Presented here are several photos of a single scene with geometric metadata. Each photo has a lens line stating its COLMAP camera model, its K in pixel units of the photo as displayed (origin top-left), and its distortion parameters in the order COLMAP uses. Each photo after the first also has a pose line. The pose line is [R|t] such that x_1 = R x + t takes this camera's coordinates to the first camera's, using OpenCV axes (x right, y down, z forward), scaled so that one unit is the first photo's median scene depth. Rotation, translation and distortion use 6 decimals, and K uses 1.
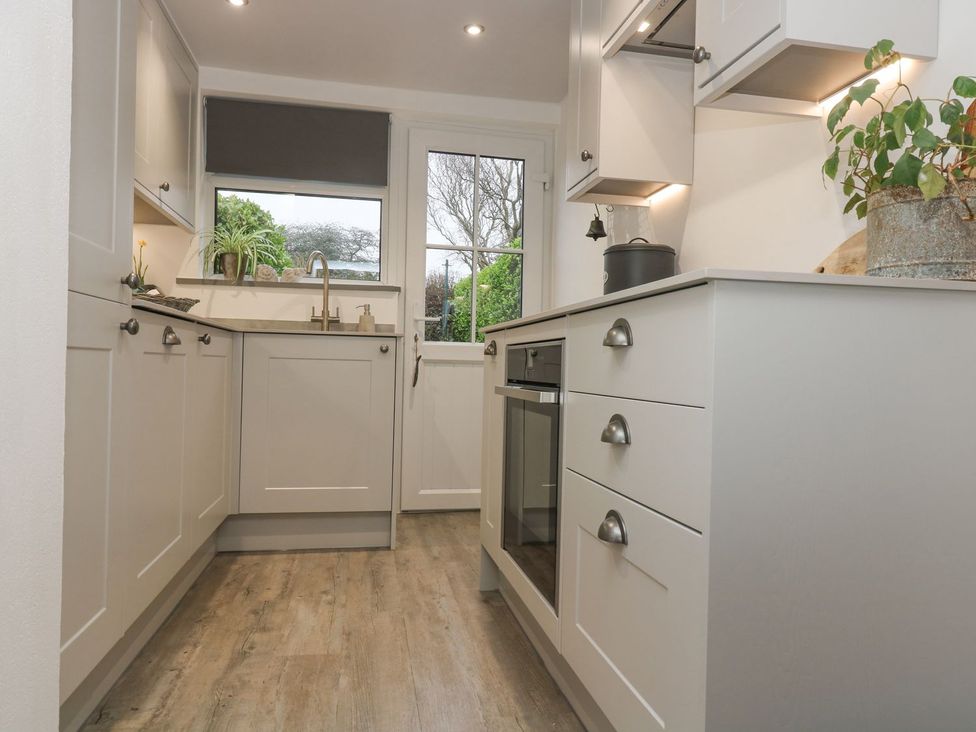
lens RADIAL K [[712.2, 0, 489.5], [0, 712.2, 367.6], [0, 0, 1]] dist [0.008897, 0.001816]
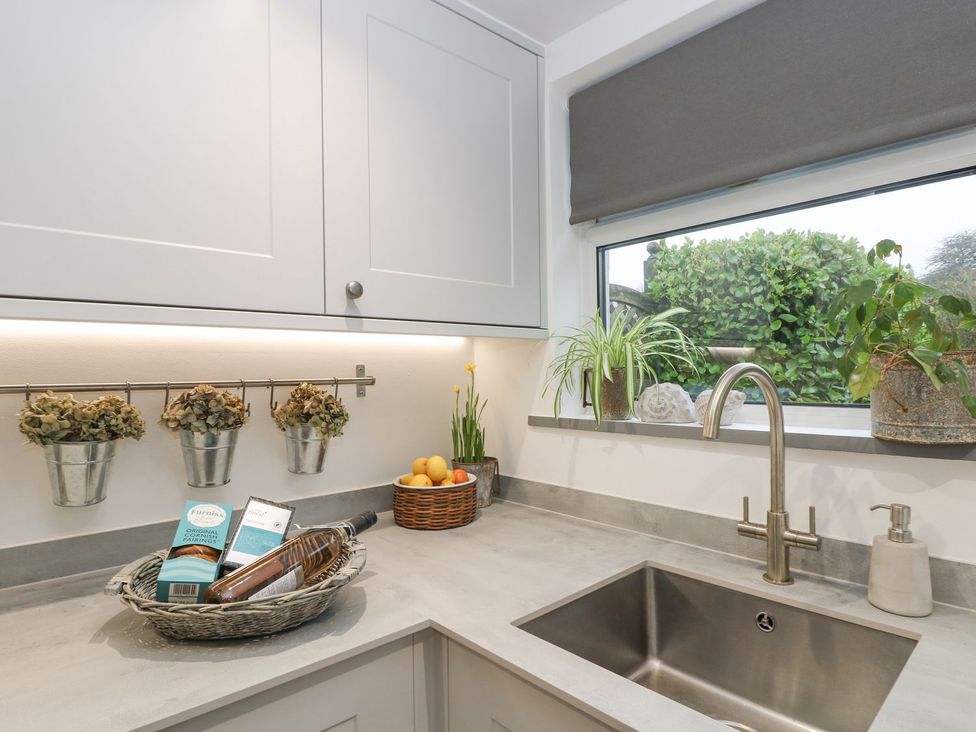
lens RADIAL K [[560.6, 0, 486.6], [0, 560.6, 365.7], [0, 0, 1]] dist [-0.000683, 0.000046]
pose [[0.507362, -0.030727, -0.861185, -0.049757], [0.020243, 0.999513, -0.023736, -0.153891], [0.861495, -0.005390, 0.507737, 0.716699]]
